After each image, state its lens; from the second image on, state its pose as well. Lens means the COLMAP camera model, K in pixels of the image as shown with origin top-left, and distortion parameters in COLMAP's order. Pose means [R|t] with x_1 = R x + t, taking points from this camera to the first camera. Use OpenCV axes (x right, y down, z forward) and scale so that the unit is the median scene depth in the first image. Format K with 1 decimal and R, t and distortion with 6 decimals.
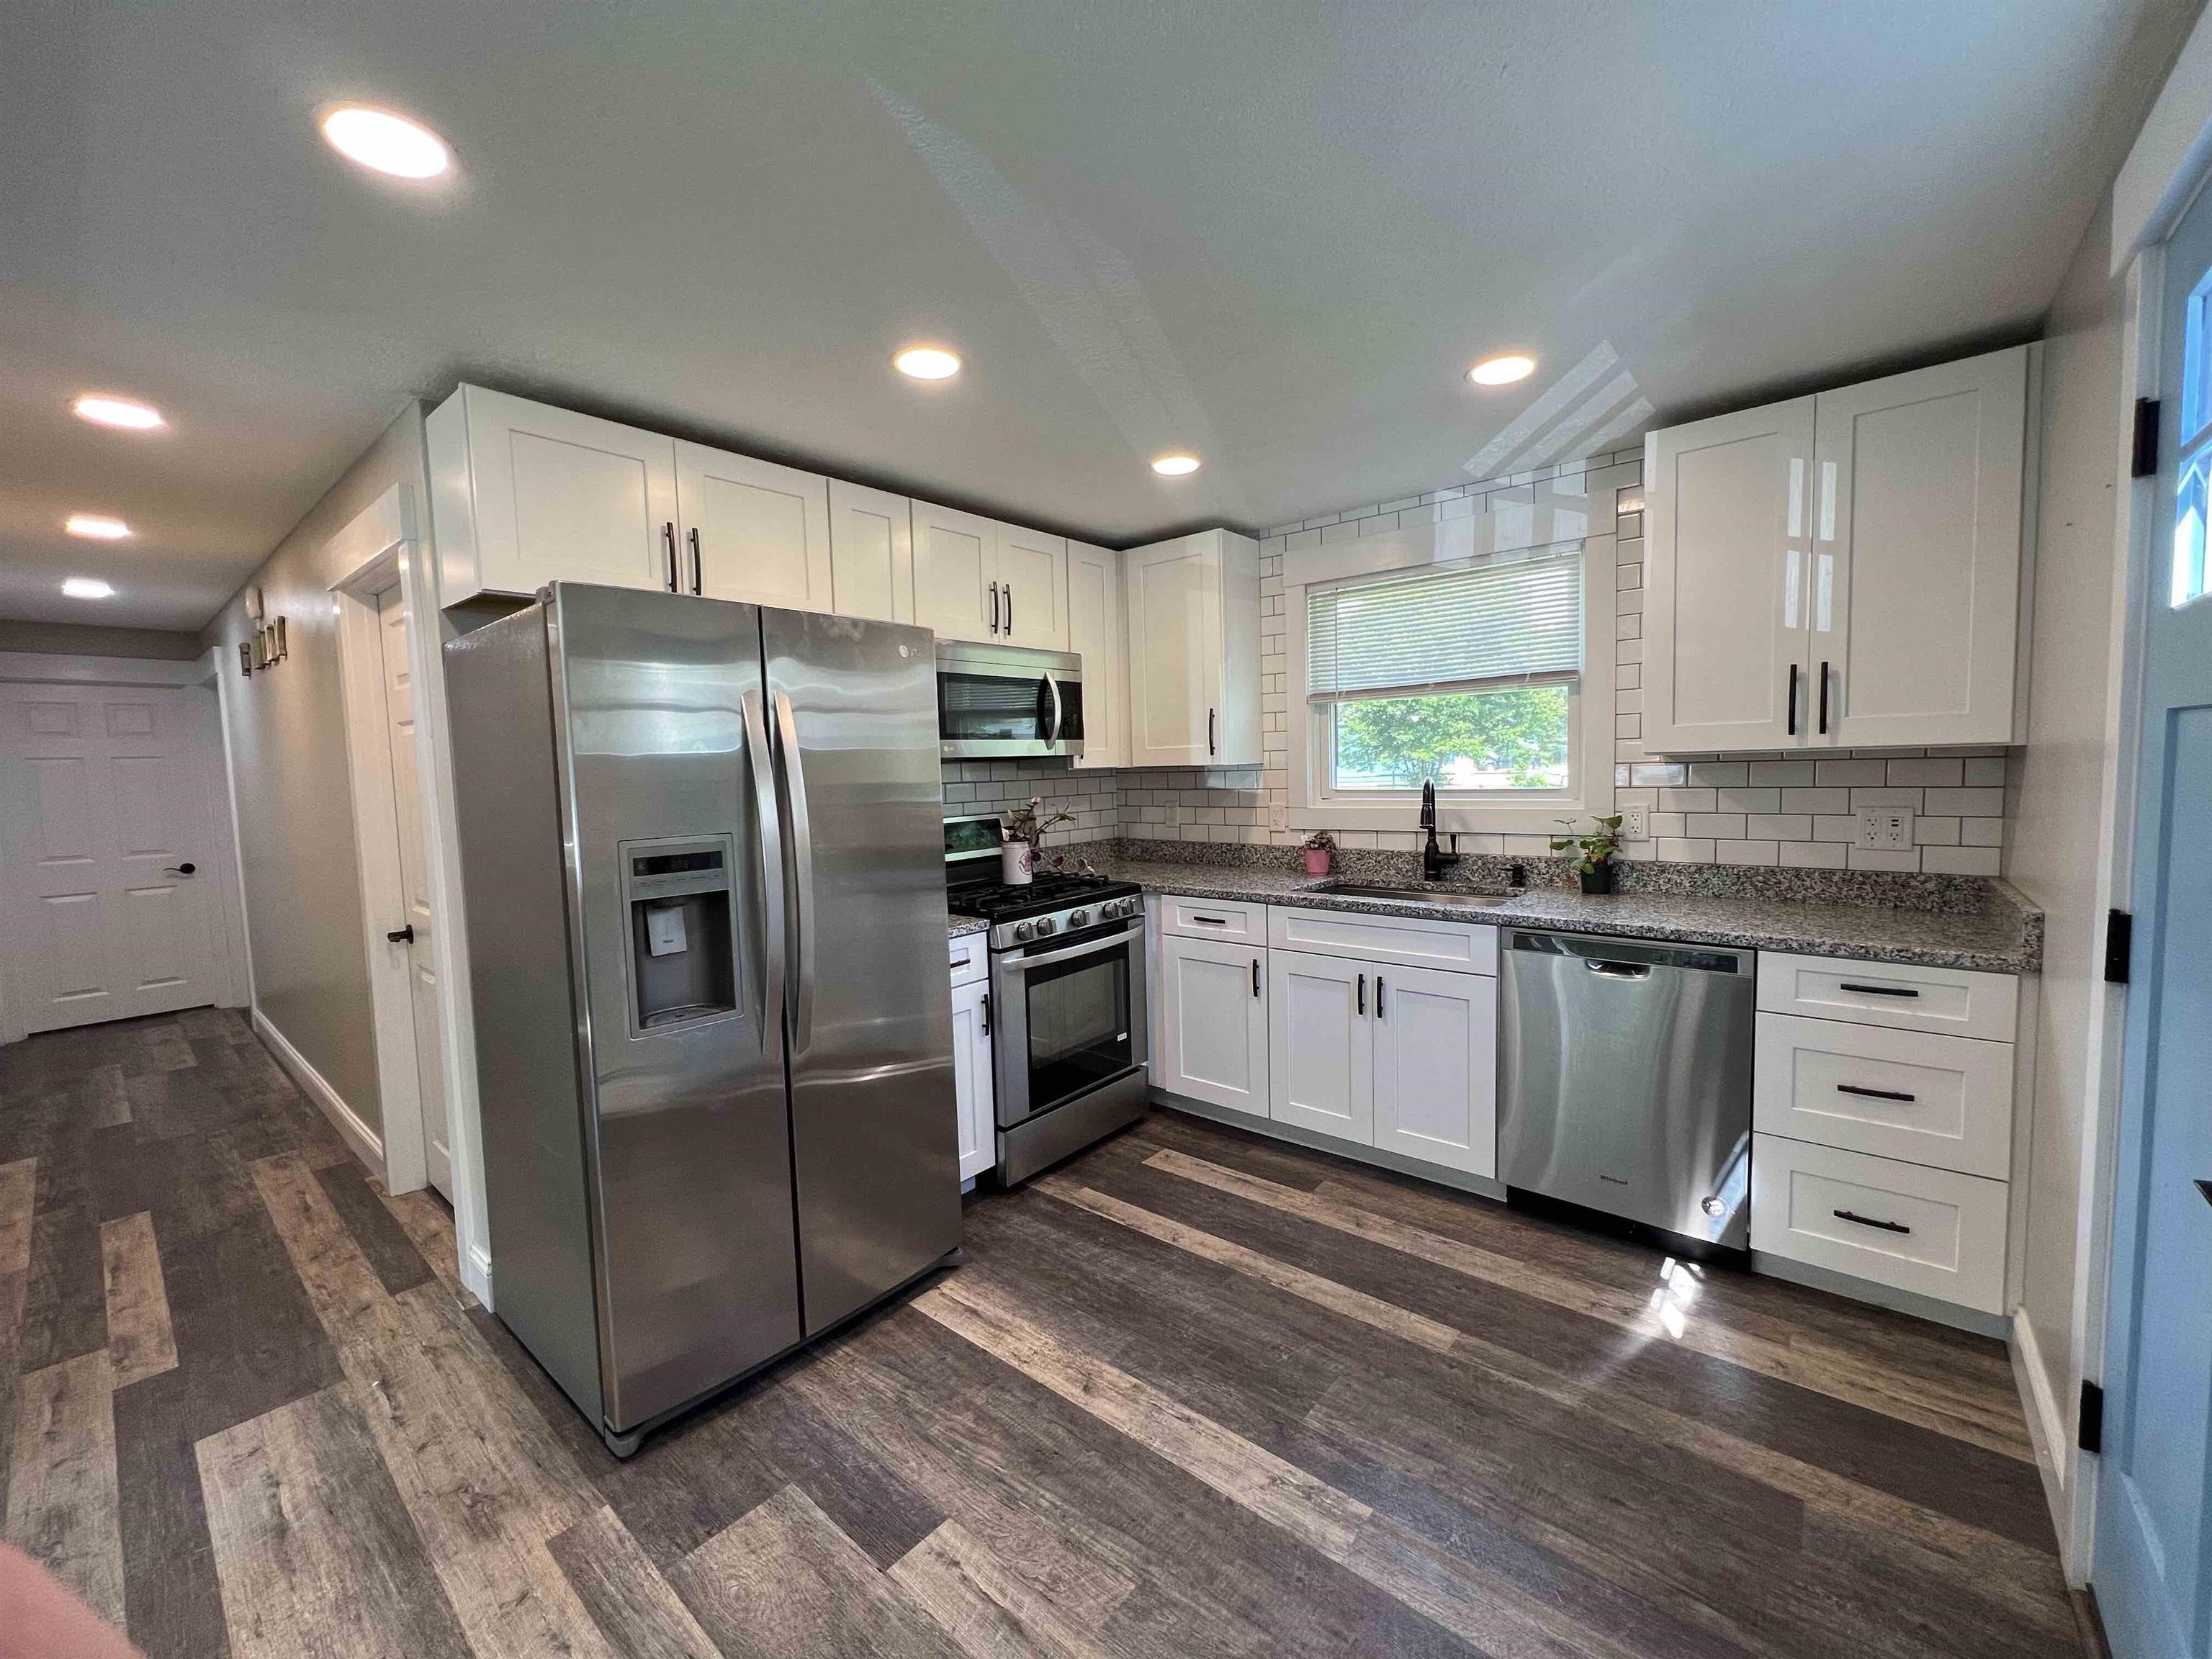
lens RADIAL K [[885.4, 0, 1093.0], [0, 885.4, 828.4], [0, 0, 1]] dist [0.004295, -0.000521]
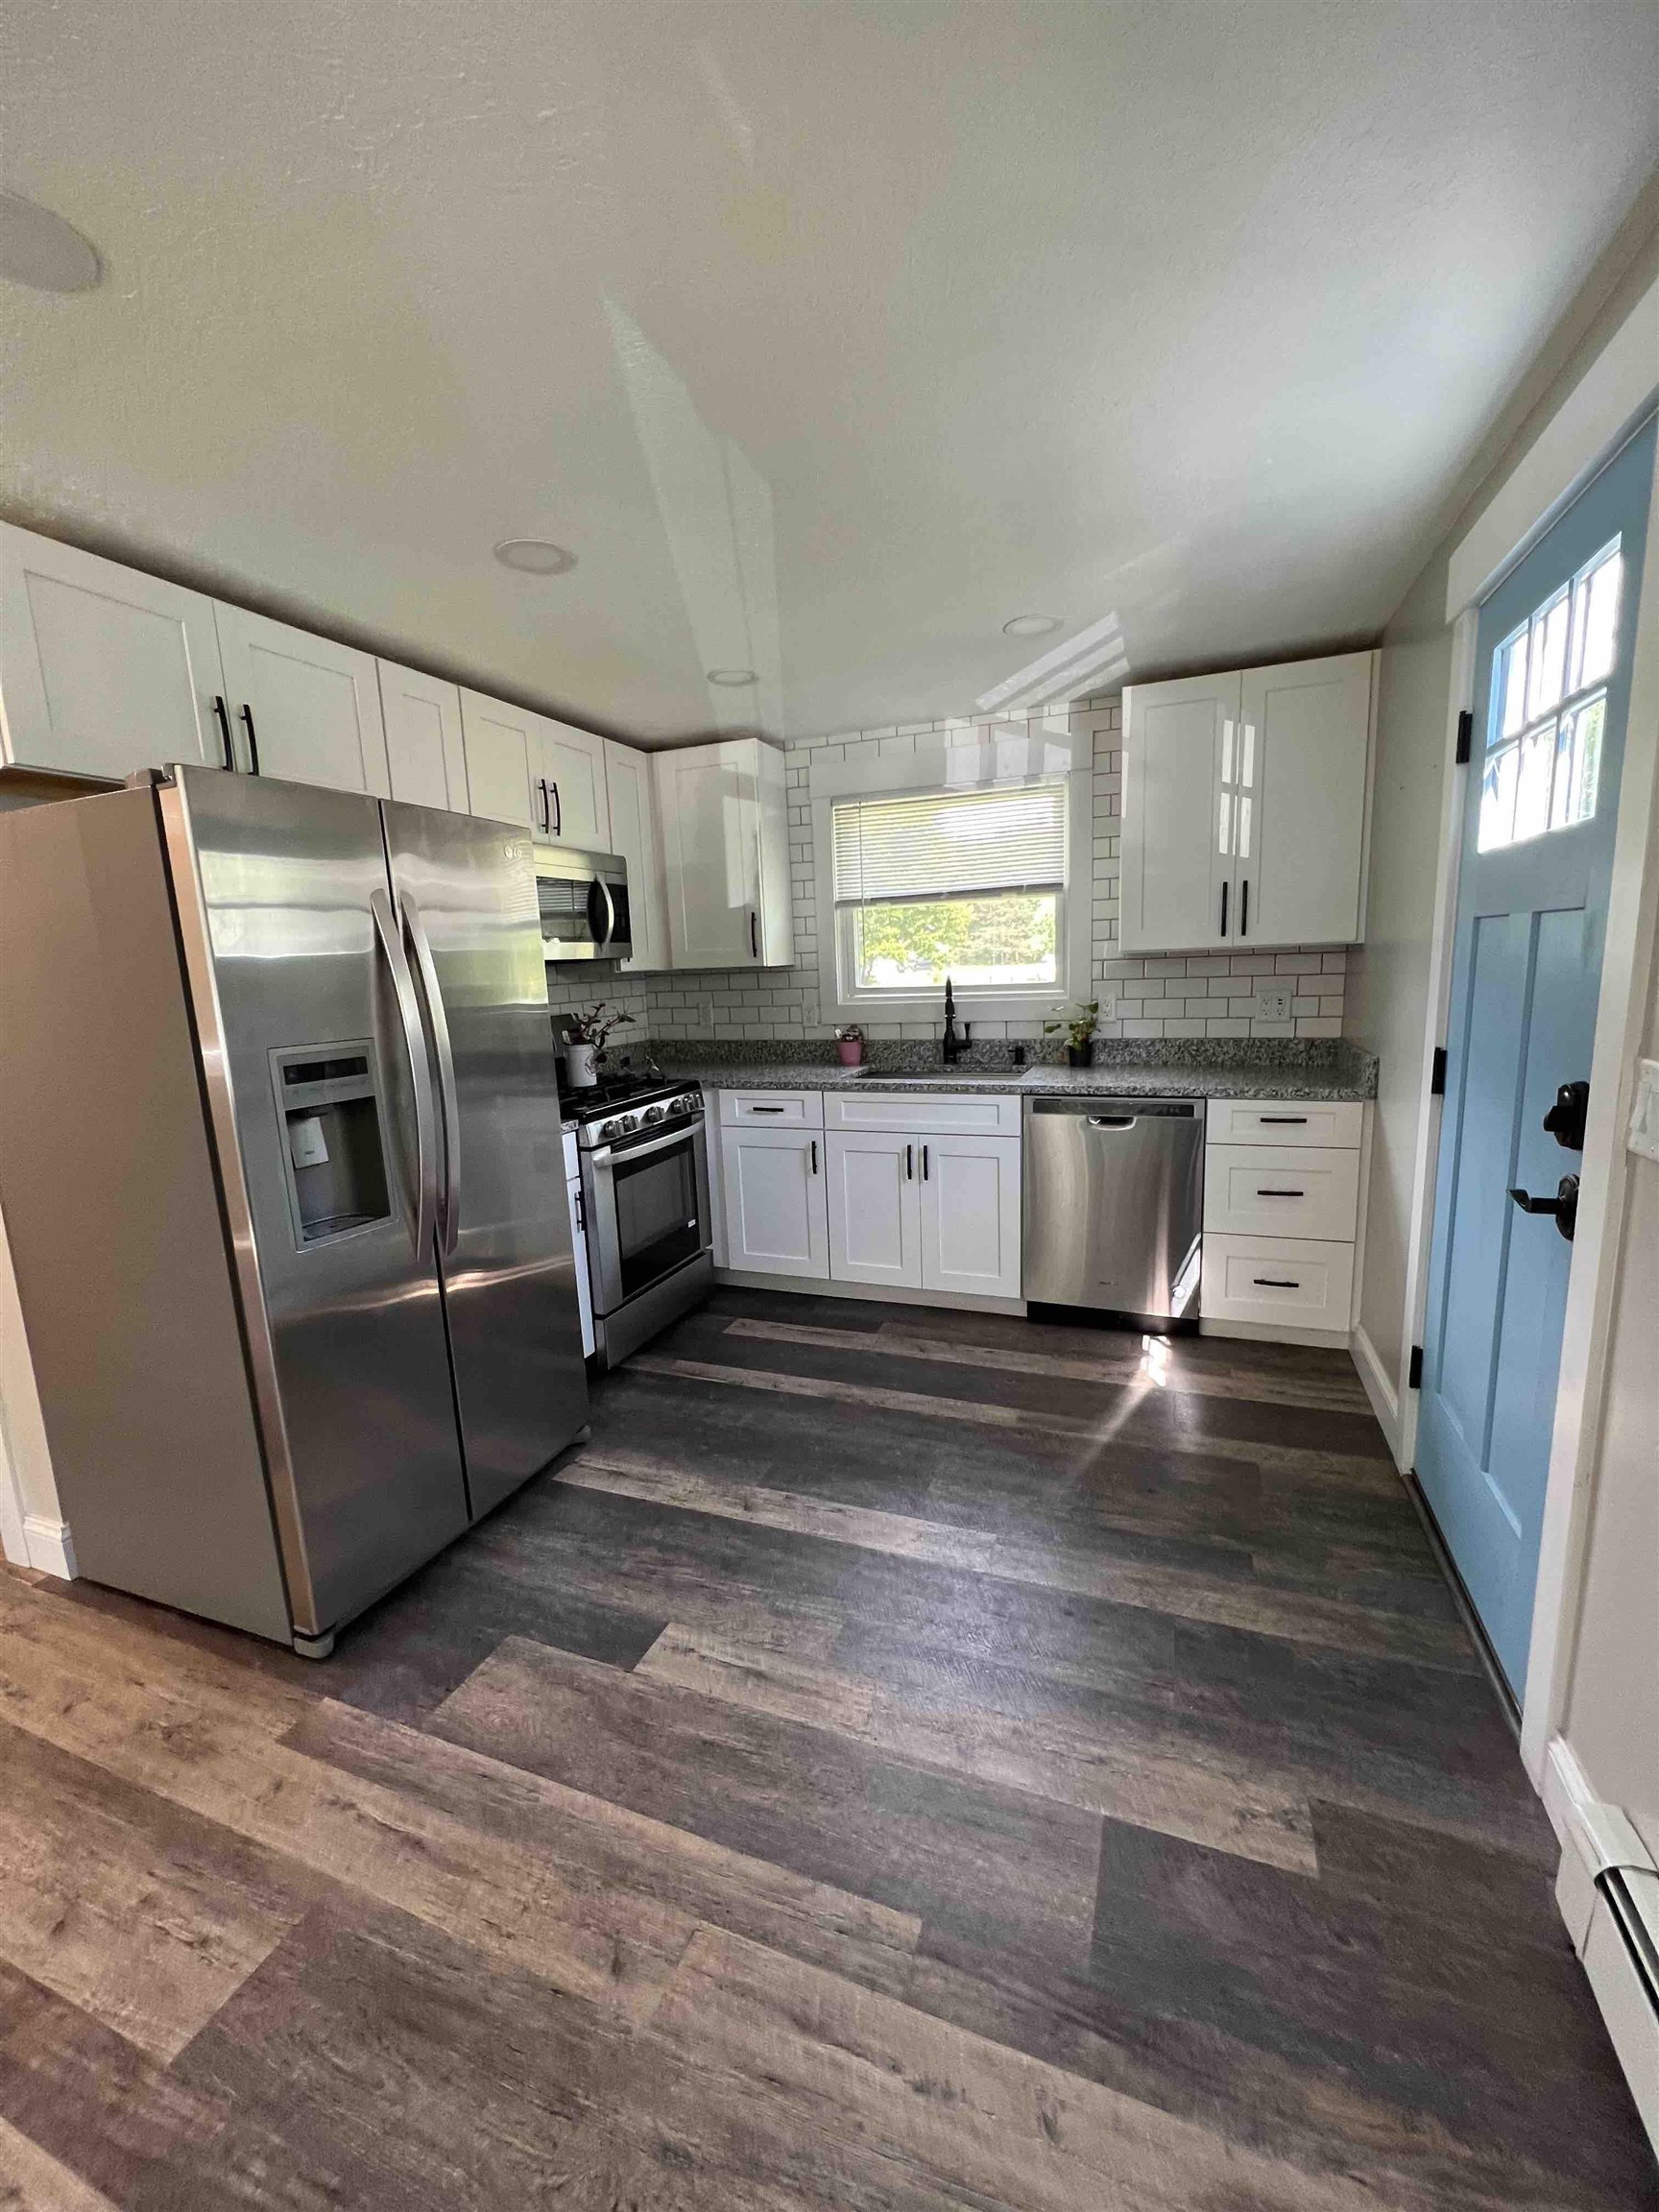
lens RADIAL K [[885.4, 0, 826.0], [0, 885.4, 1108.8], [0, 0, 1]] dist [0.004295, -0.000521]
pose [[0.946057, -0.062653, 0.317885, -0.213760], [0.036030, 0.995384, 0.088956, 0.012352], [-0.321991, -0.072704, 0.943947, -0.076110]]
